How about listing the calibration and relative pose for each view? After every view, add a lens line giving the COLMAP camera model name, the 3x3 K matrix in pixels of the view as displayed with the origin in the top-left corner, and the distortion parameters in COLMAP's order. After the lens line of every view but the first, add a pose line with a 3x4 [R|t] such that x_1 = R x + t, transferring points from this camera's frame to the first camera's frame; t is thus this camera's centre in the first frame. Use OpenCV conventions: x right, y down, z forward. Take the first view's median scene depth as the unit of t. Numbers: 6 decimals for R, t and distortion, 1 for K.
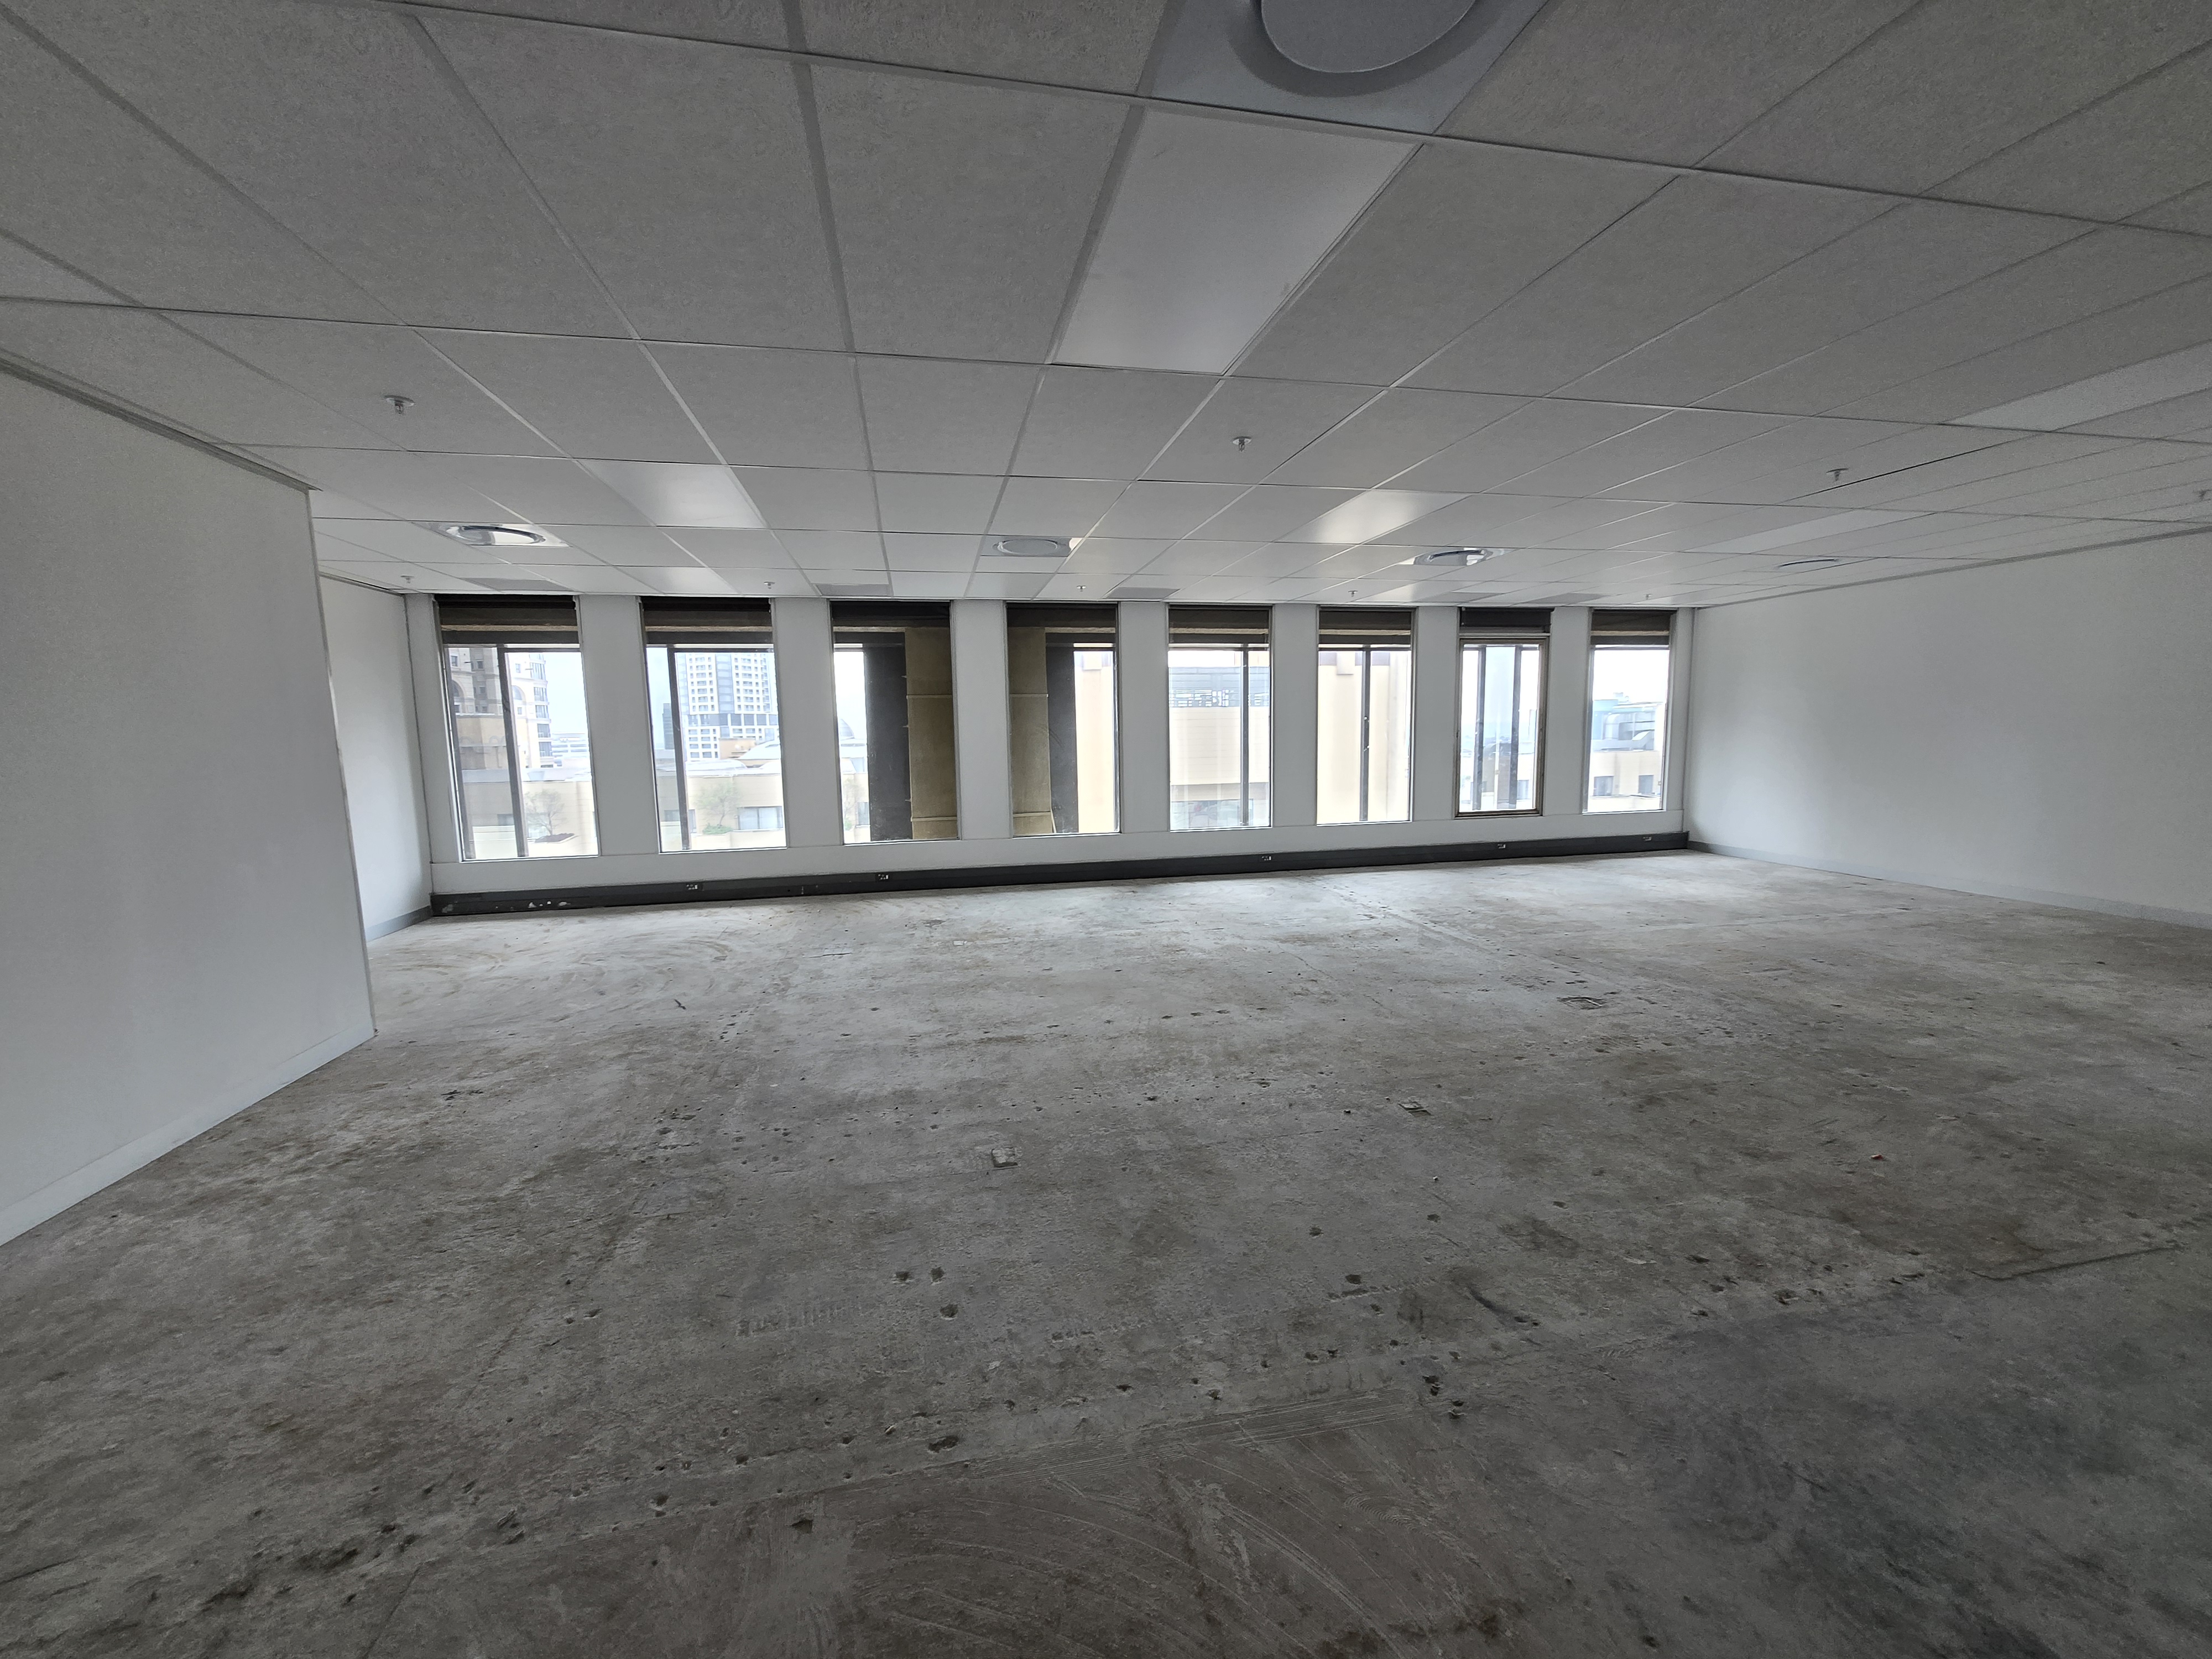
lens RADIAL K [[870.5, 0, 1096.0], [0, 870.5, 834.8], [0, 0, 1]] dist [0.000826, 0.000099]
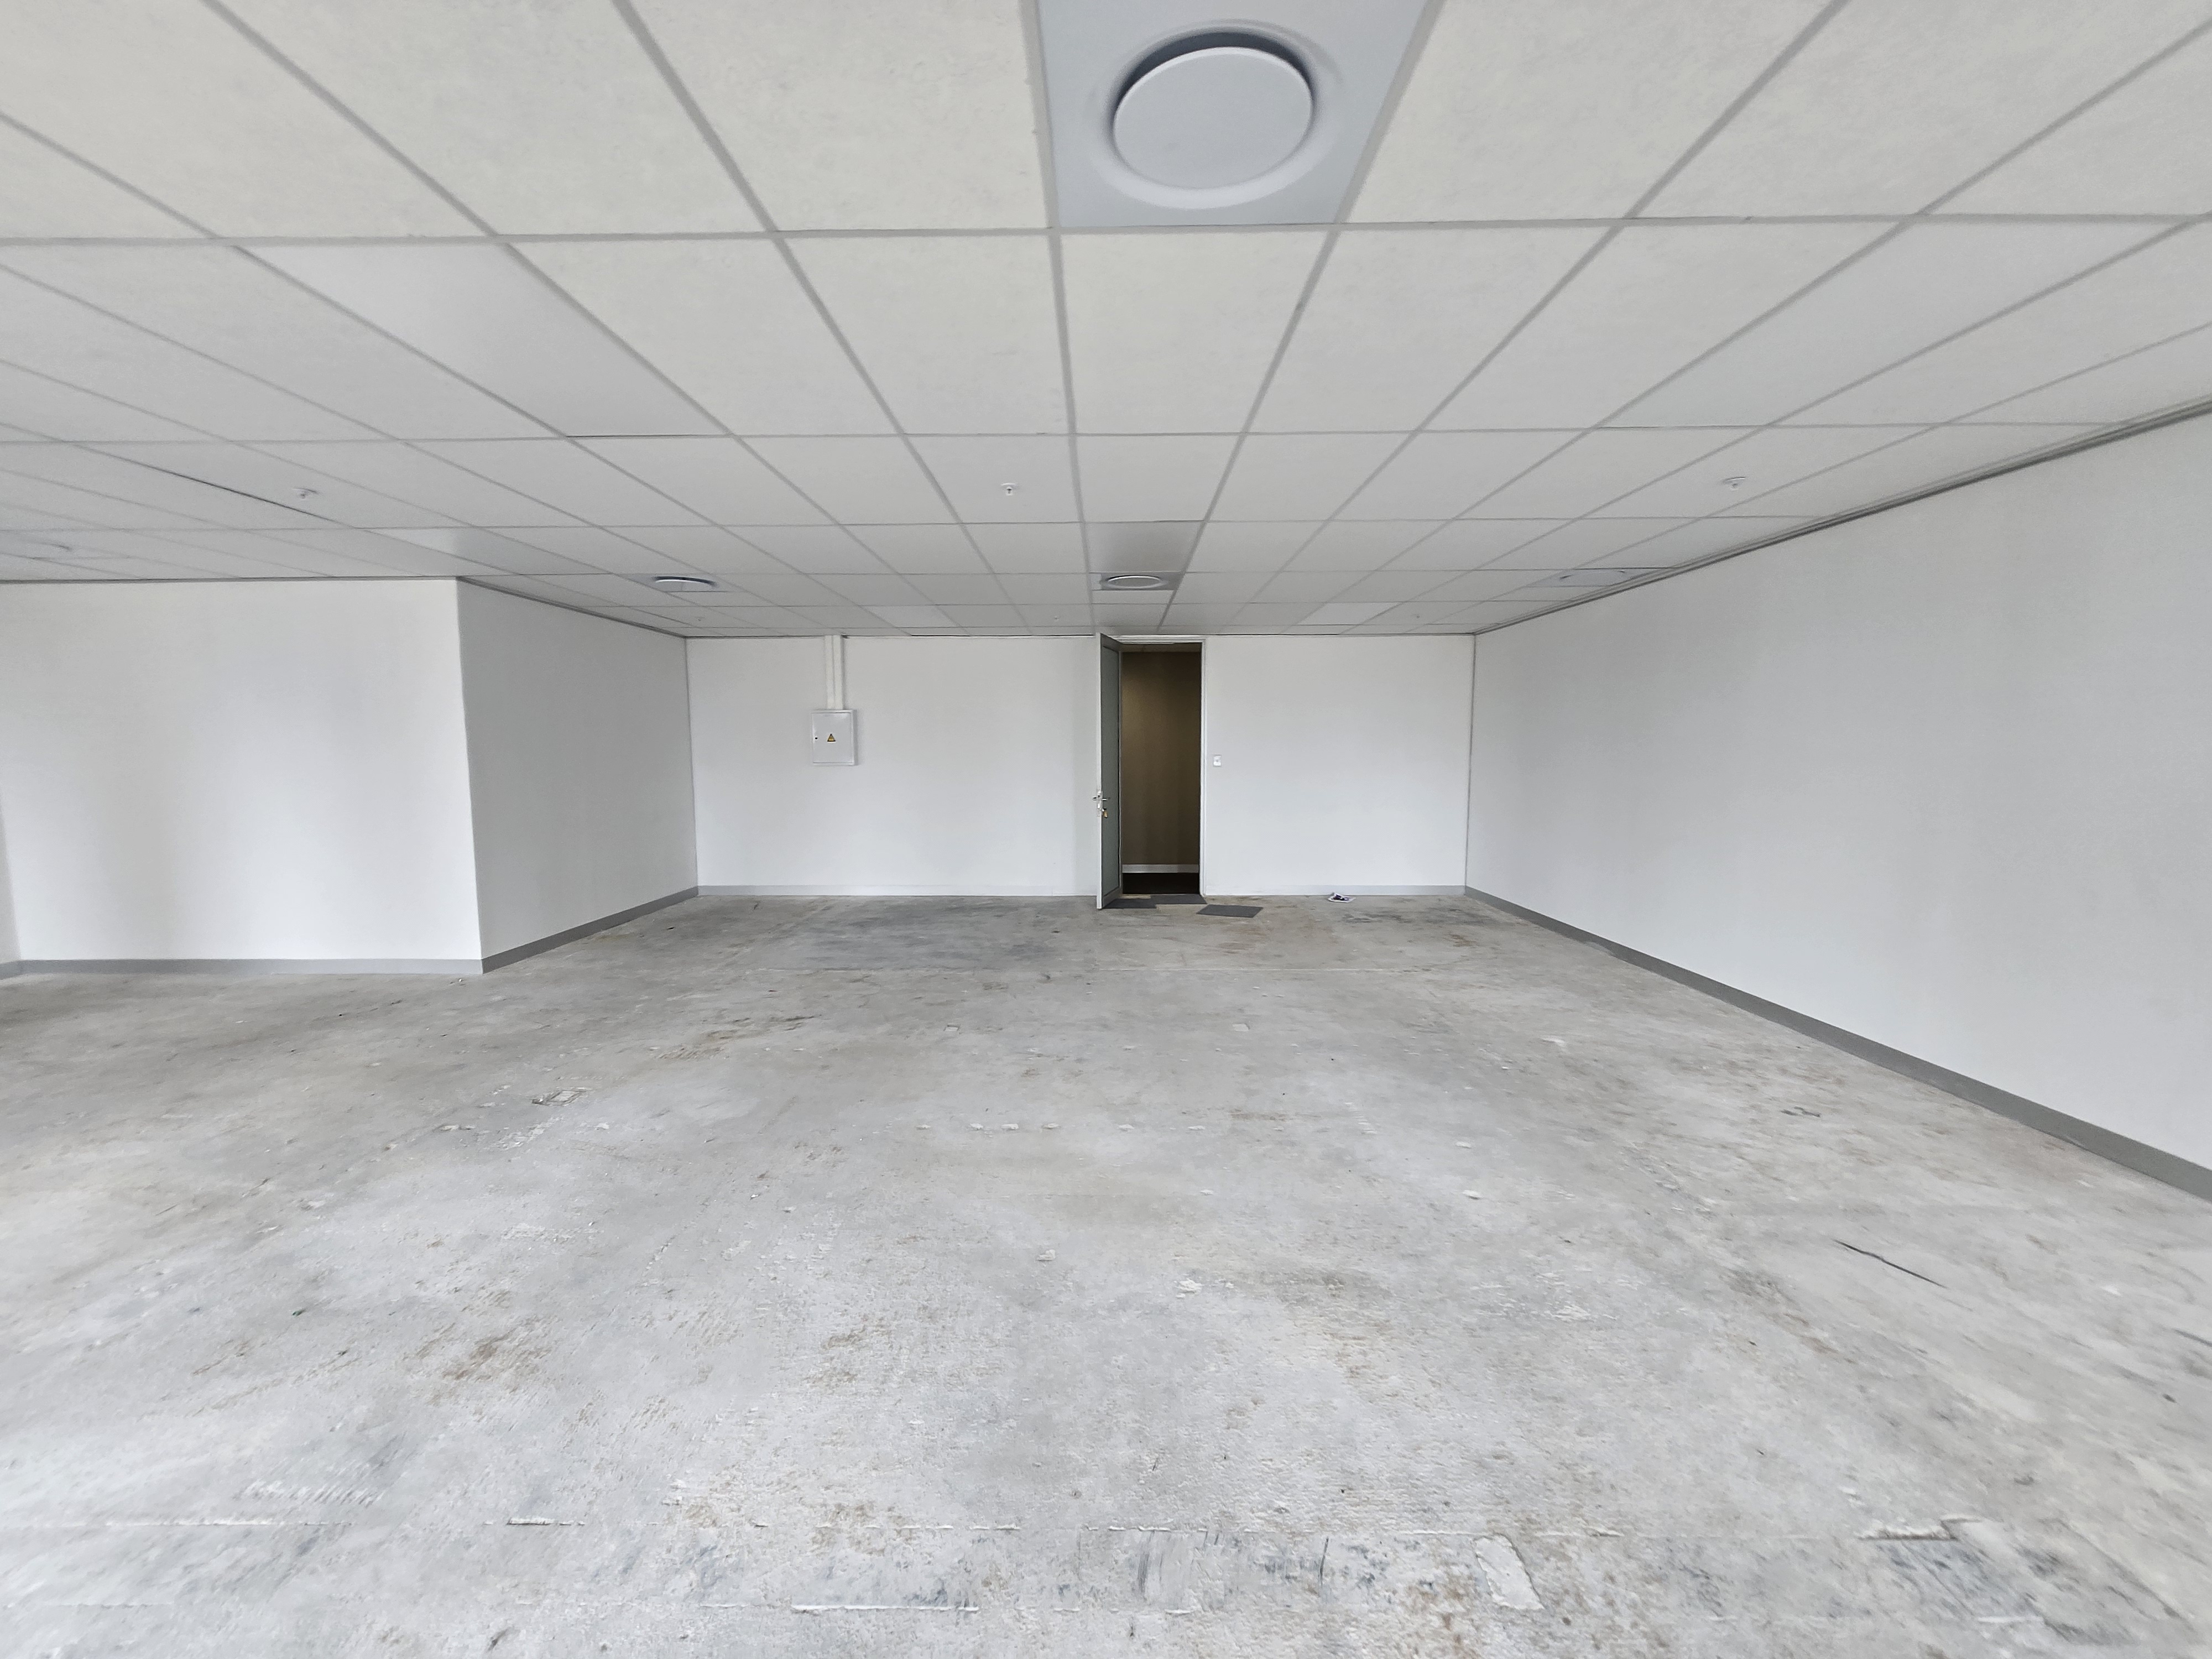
lens RADIAL K [[870.5, 0, 1096.2], [0, 870.5, 824.6], [0, 0, 1]] dist [0.000826, 0.000099]
pose [[-0.977289, -0.000501, 0.211911, -0.165185], [0.042667, 0.979053, 0.199084, -0.275032], [-0.207572, 0.203604, -0.956796, 2.207157]]
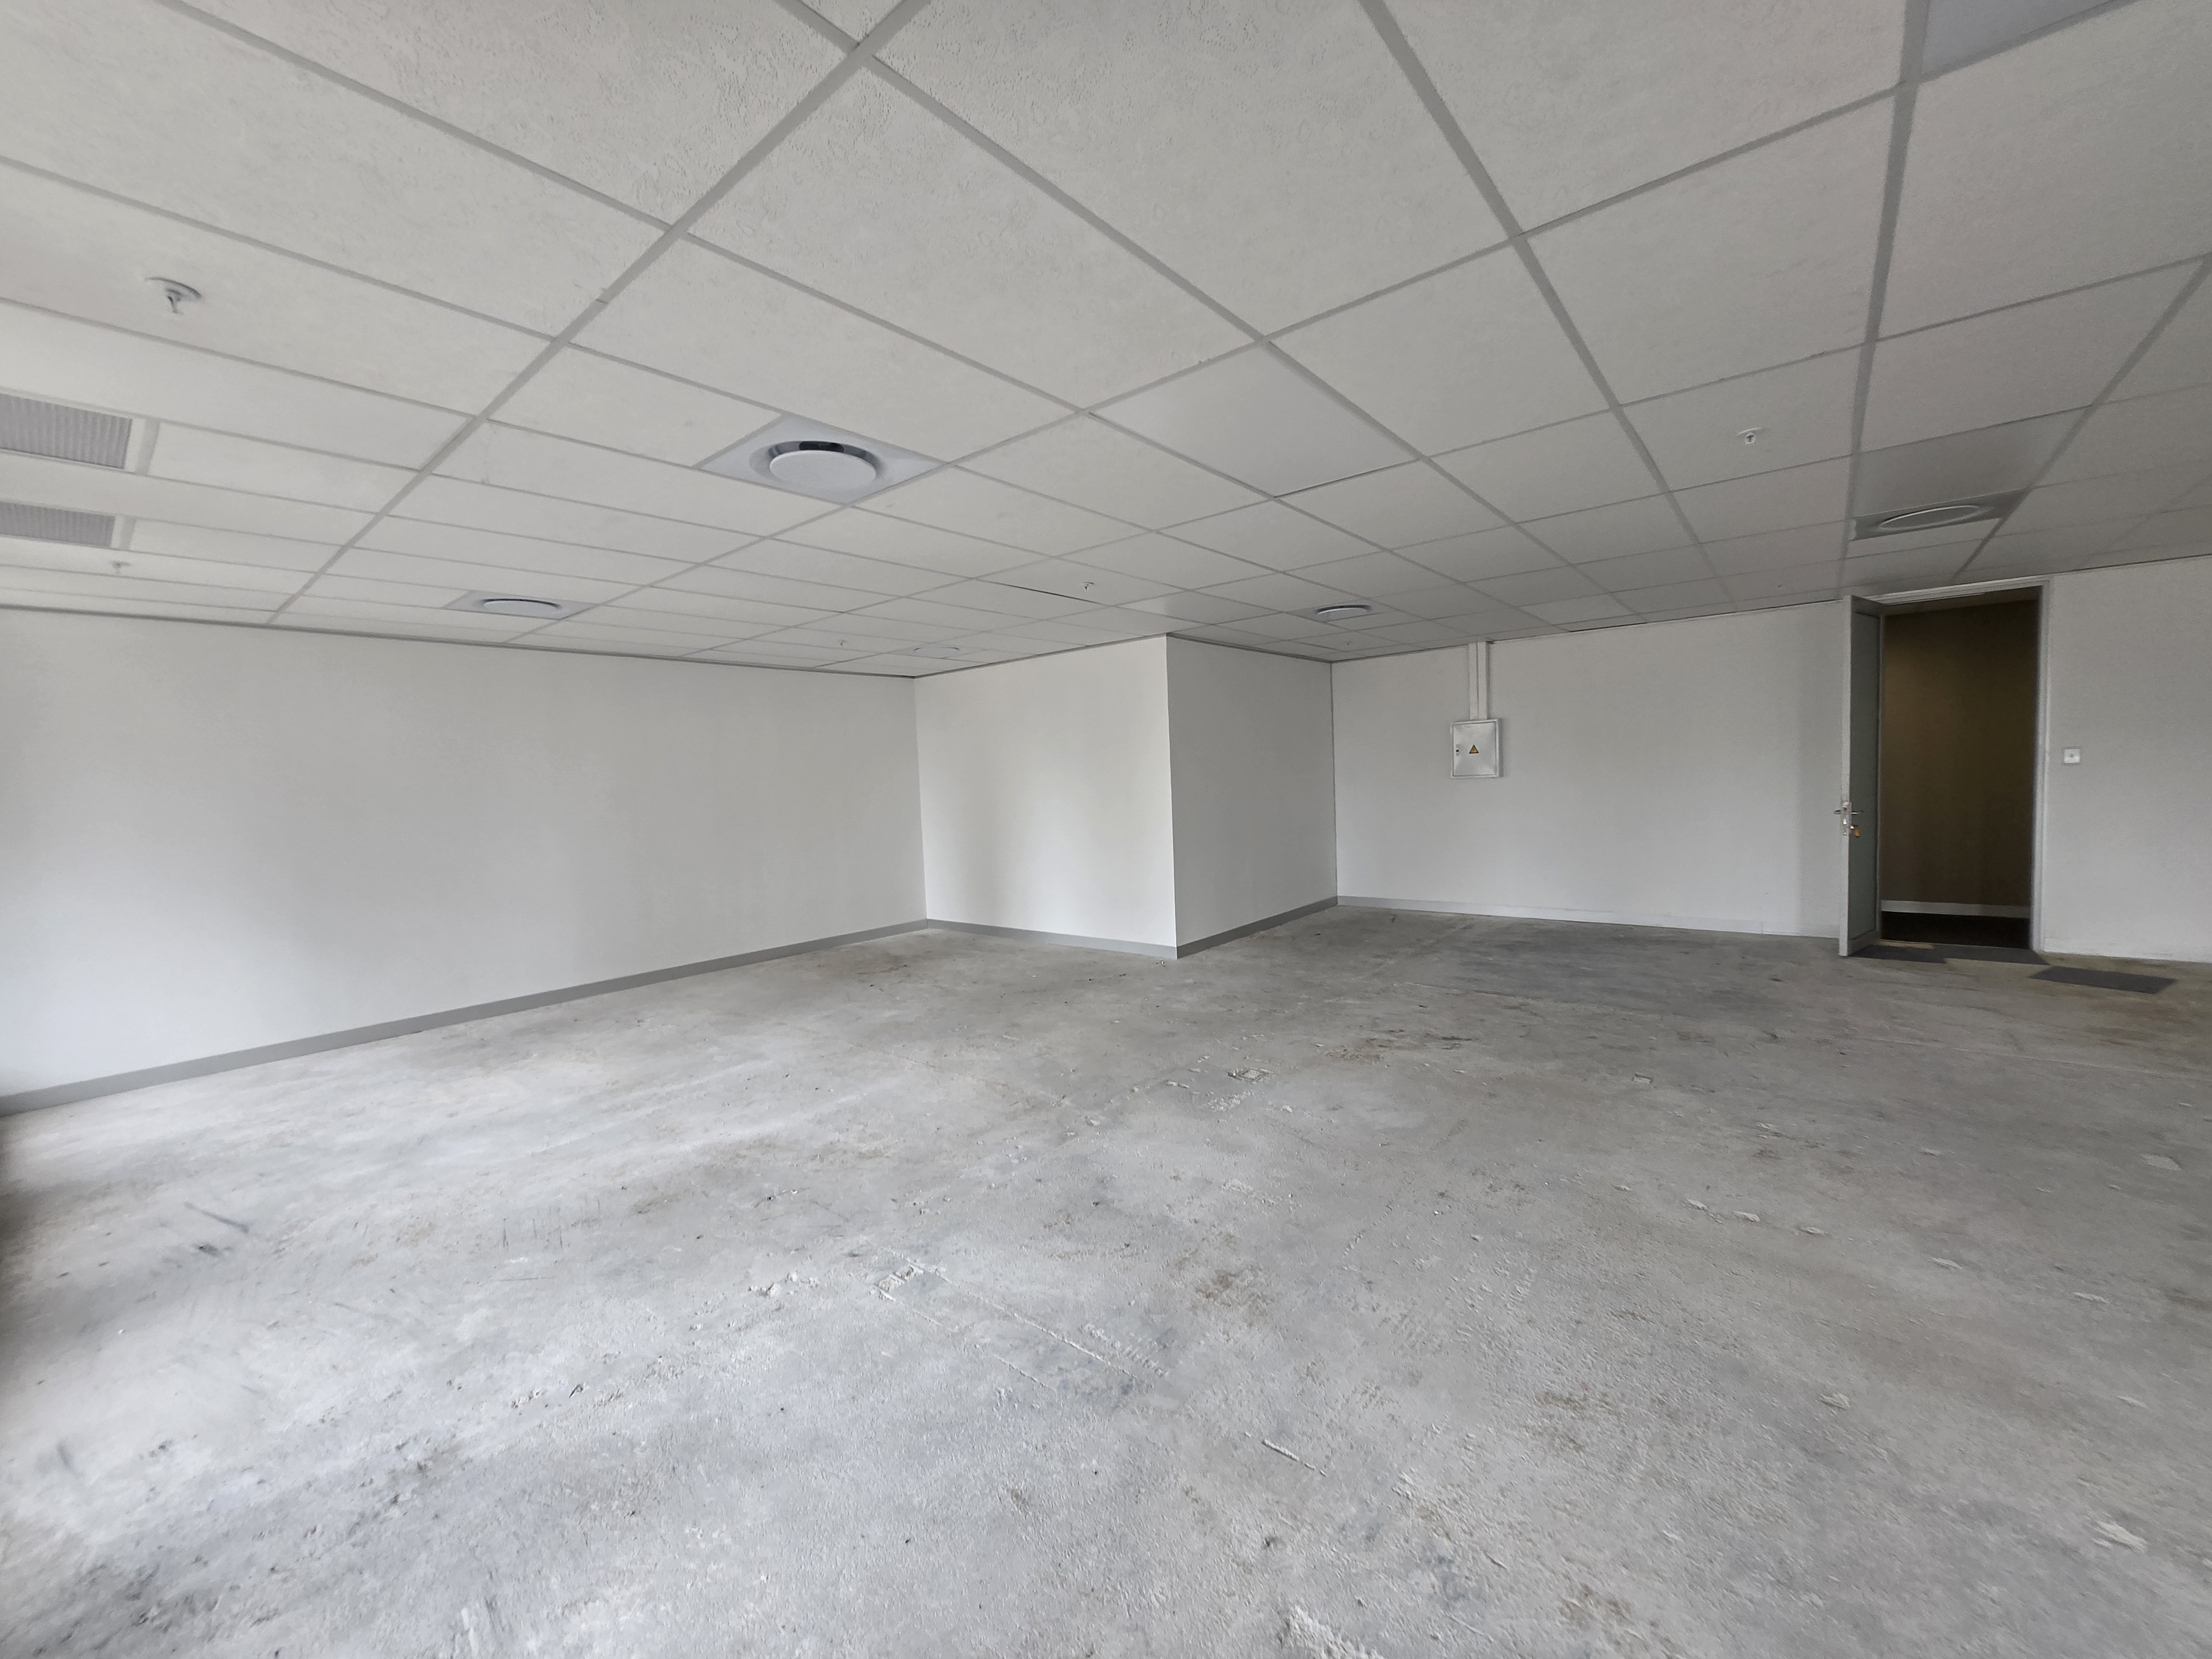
lens RADIAL K [[870.5, 0, 1088.5], [0, 870.5, 822.7], [0, 0, 1]] dist [0.000826, 0.000099]
pose [[-0.622448, -0.000378, 0.782661, -0.109166], [0.143164, 0.983073, 0.114333, -0.282636], [-0.769456, 0.183215, -0.611858, 2.246691]]
